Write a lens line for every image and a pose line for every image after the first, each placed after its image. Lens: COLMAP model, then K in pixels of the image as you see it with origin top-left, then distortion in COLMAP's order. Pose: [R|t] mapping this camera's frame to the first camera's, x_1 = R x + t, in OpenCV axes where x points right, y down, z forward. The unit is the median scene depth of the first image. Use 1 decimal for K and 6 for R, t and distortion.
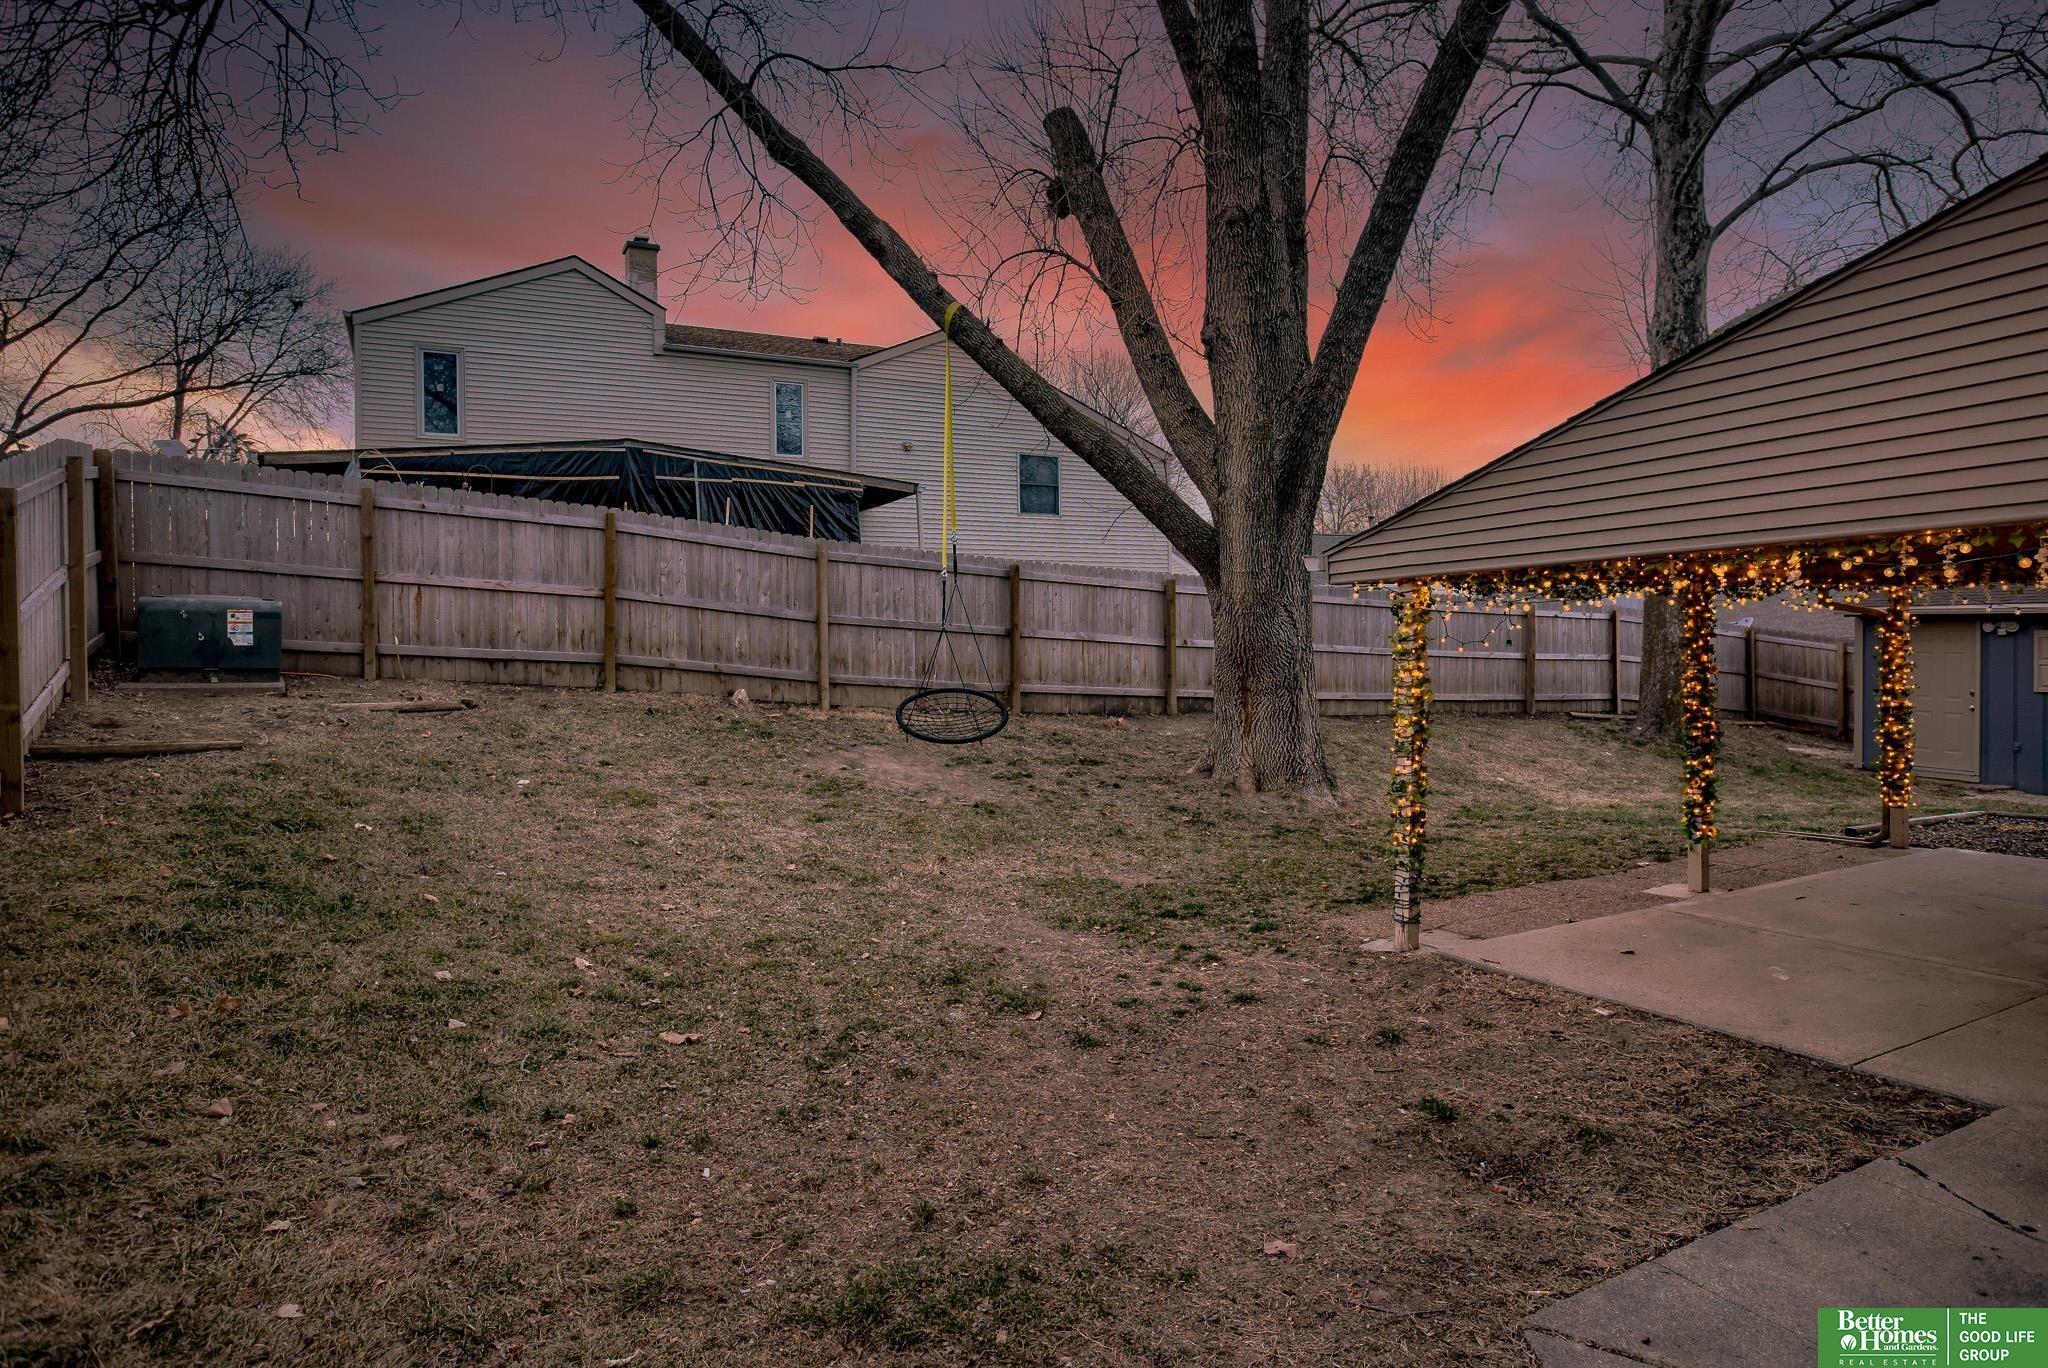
lens RADIAL K [[1119.9, 0, 1051.3], [0, 1119.9, 640.5], [0, 0, 1]] dist [-0.005806, 0.000704]
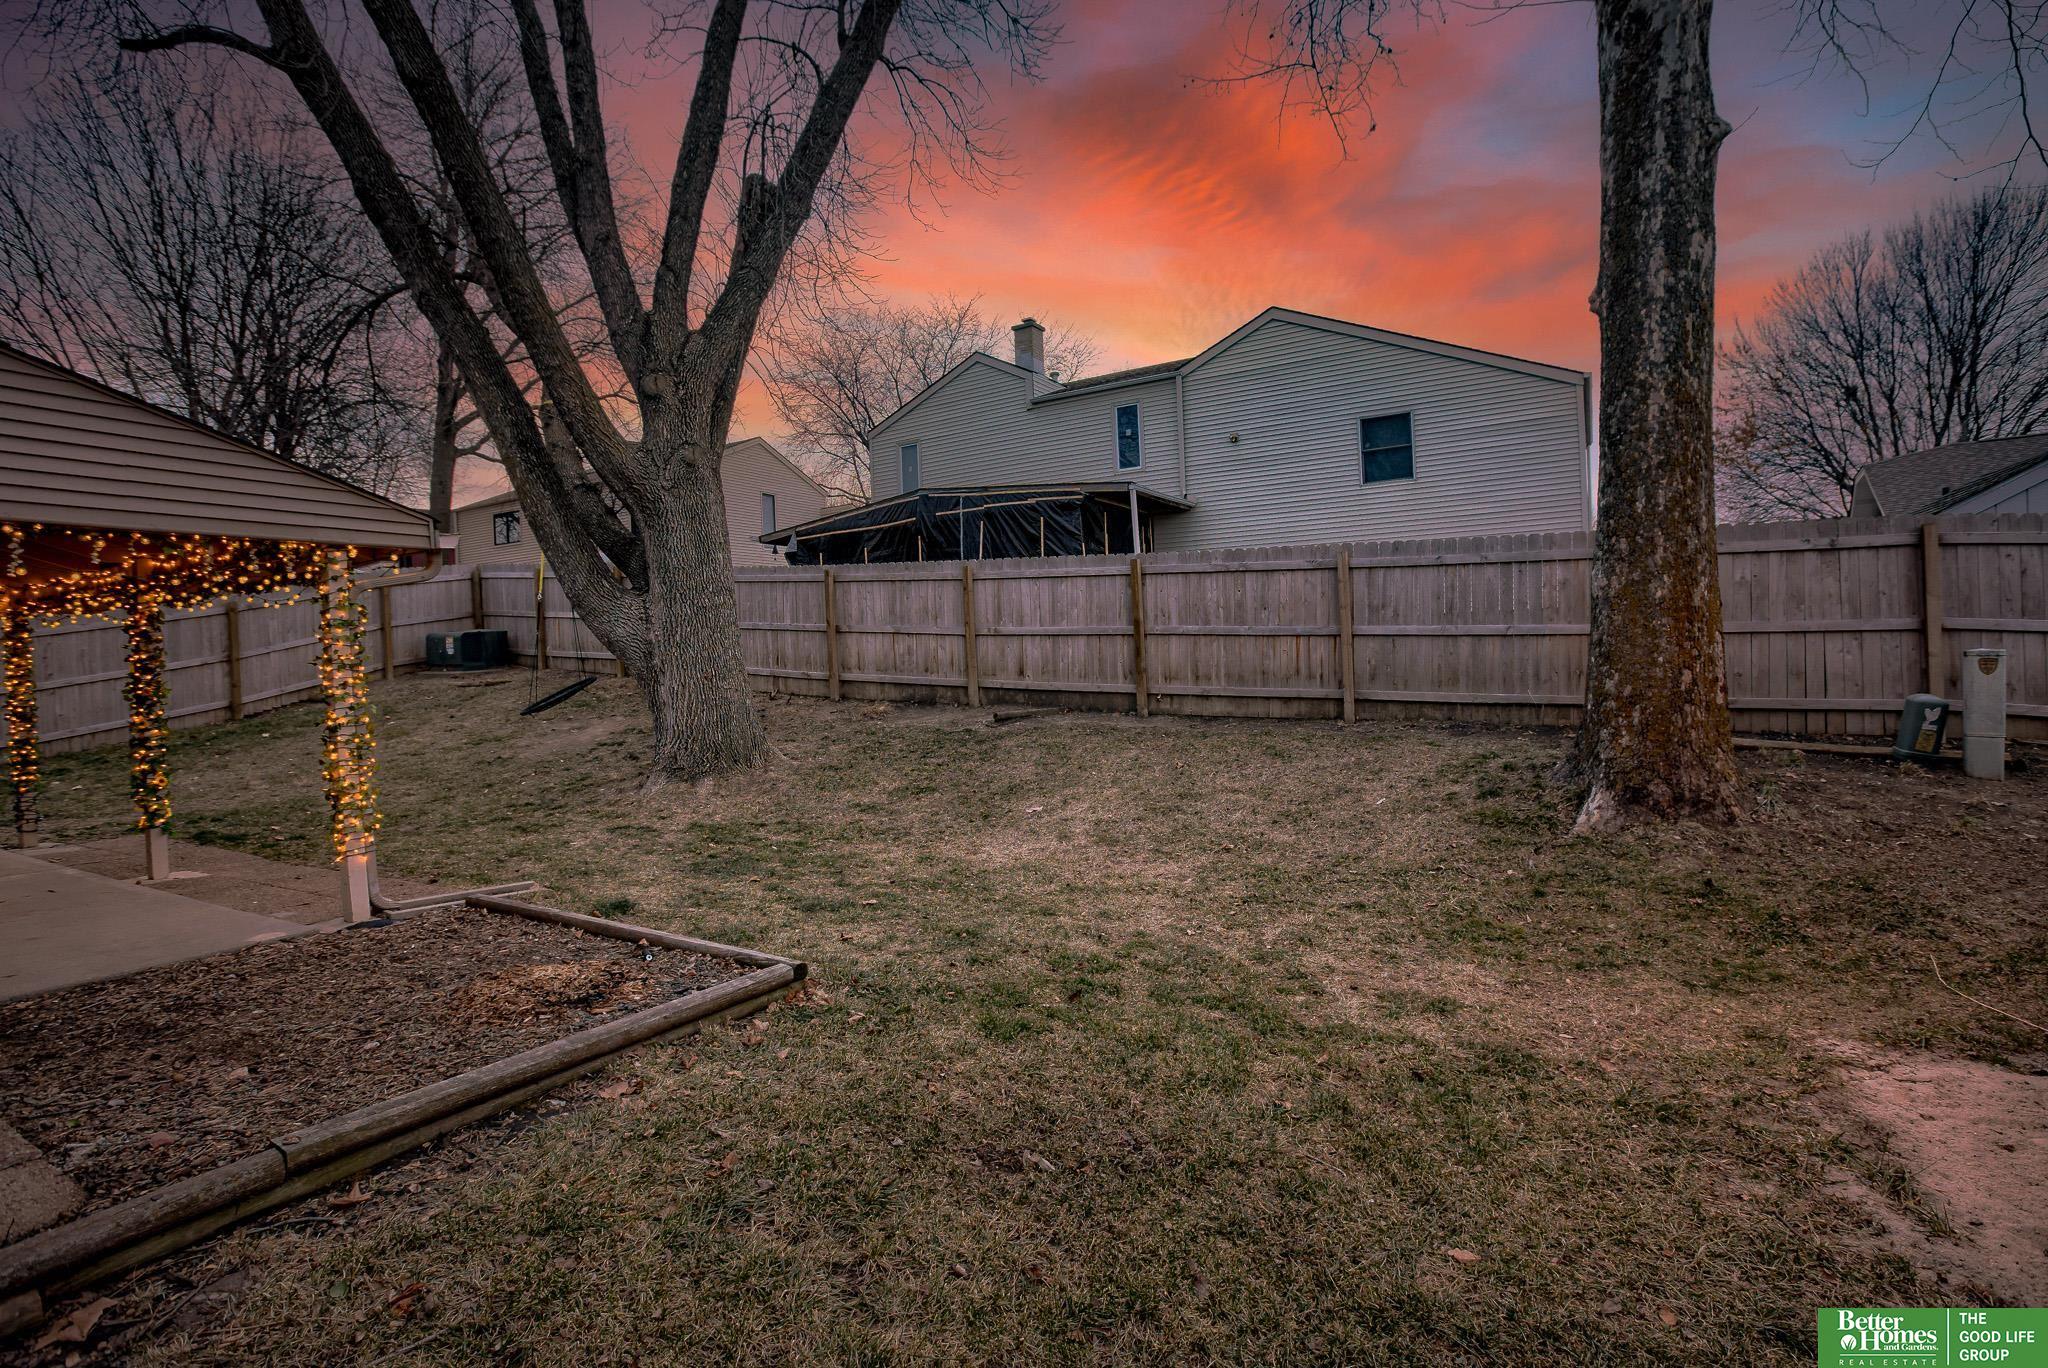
lens RADIAL K [[953.6, 0, 1034.8], [0, 953.6, 681.2], [0, 0, 1]] dist [-0.028644, 0.003326]
pose [[0.539035, 0.013463, -0.842176, 0.746046], [0.032902, 0.998773, 0.037025, 0.014795], [0.841640, -0.047667, 0.537930, 0.545614]]
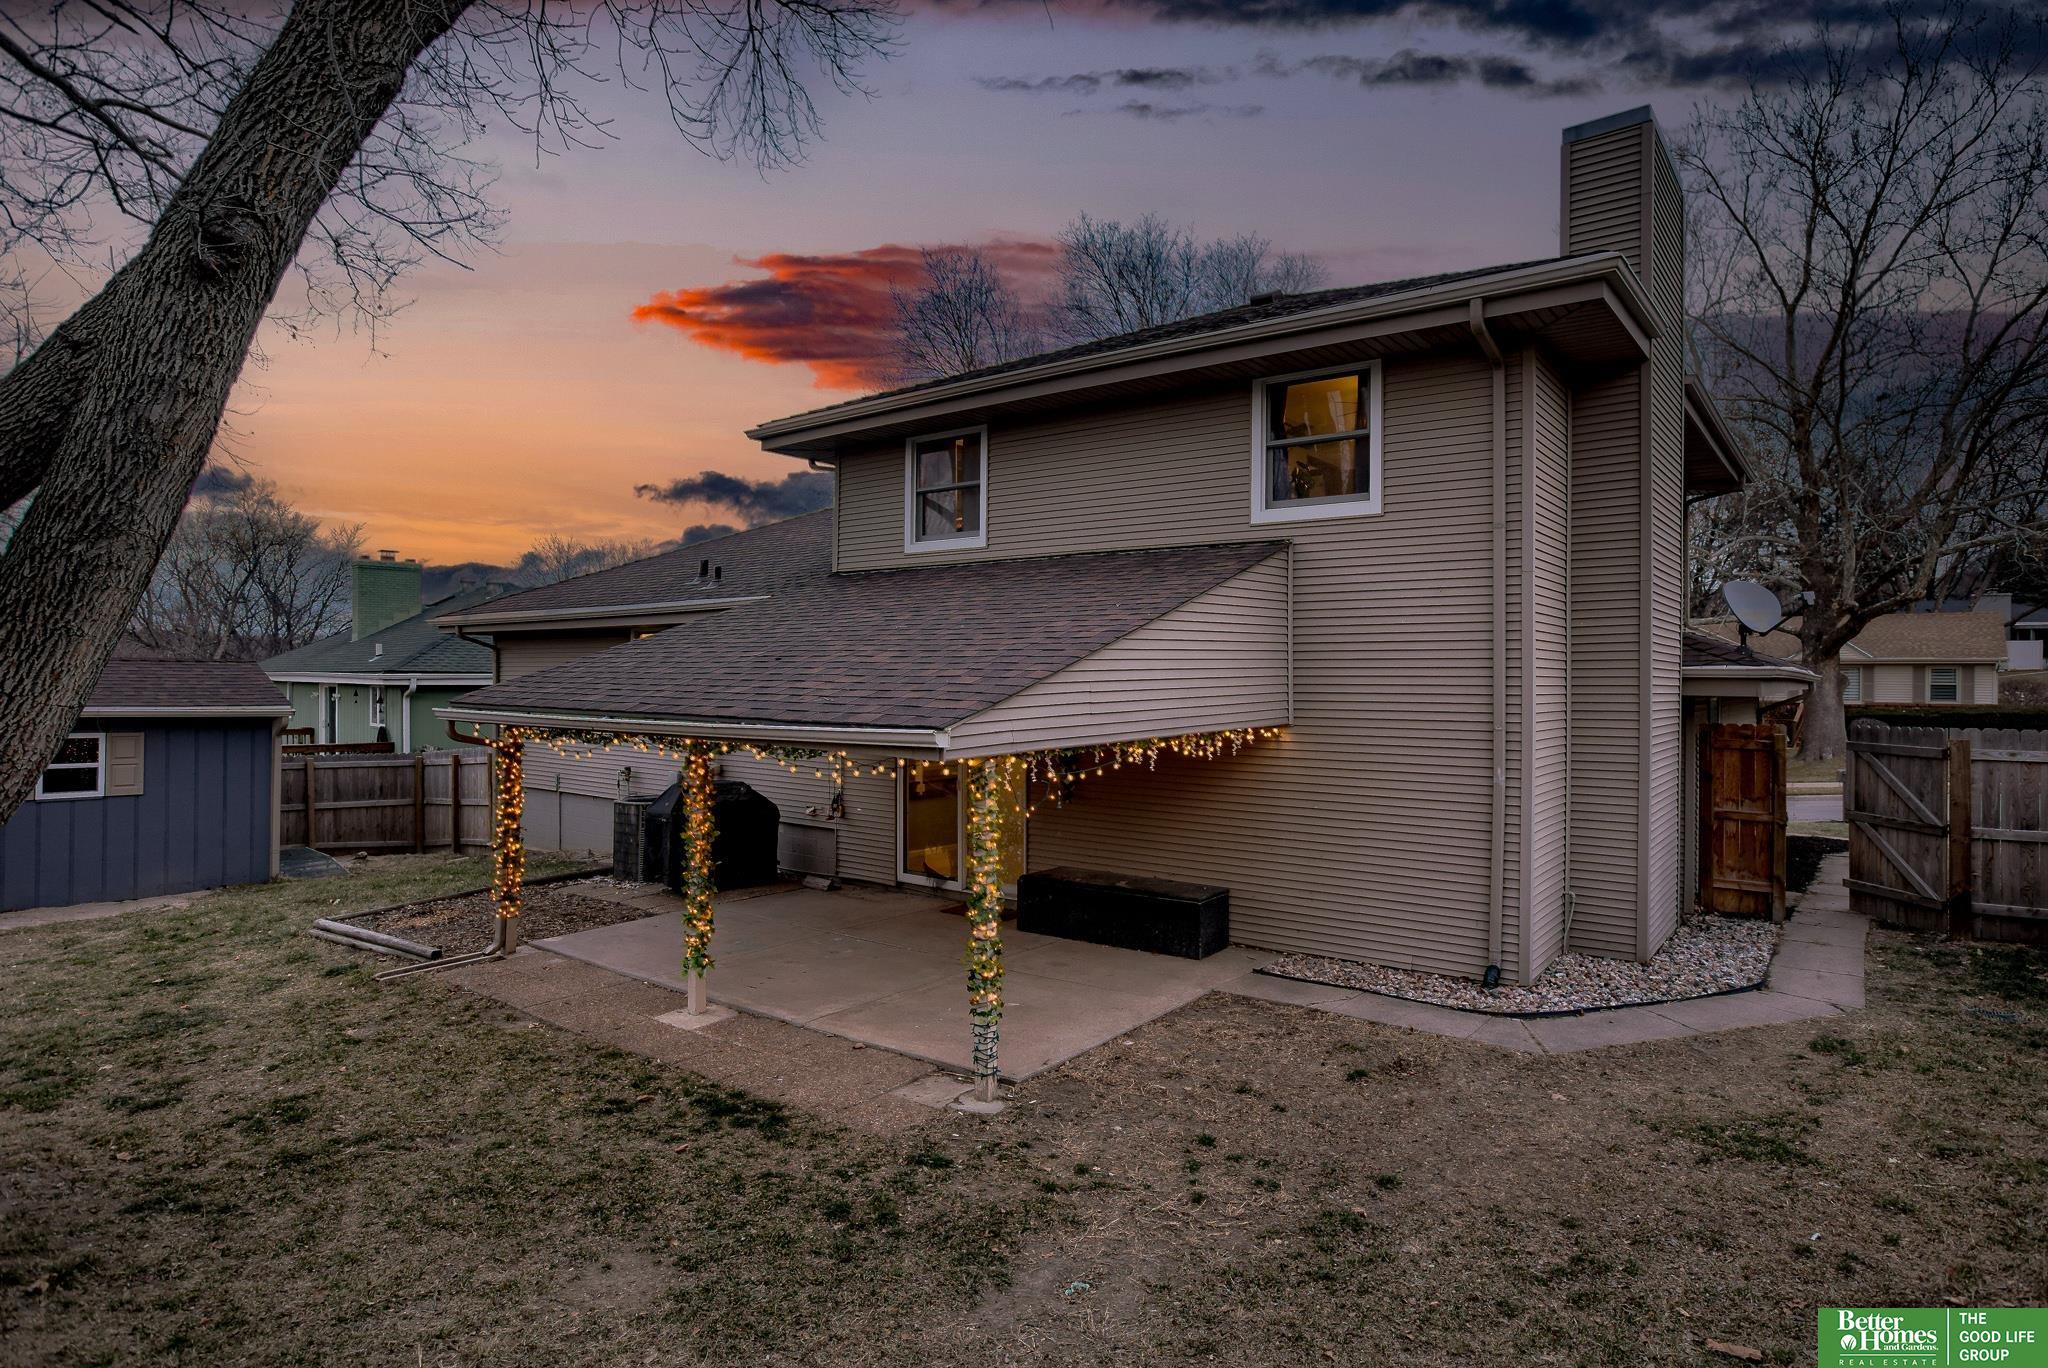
lens RADIAL K [[1119.9, 0, 1037.9], [0, 1119.9, 688.4], [0, 0, 1]] dist [-0.005806, 0.000704]
pose [[-0.386344, 0.008714, 0.922314, -0.238771], [-0.003606, 0.999933, -0.010958, -0.035041], [-0.922348, -0.007559, -0.386286, 0.476888]]
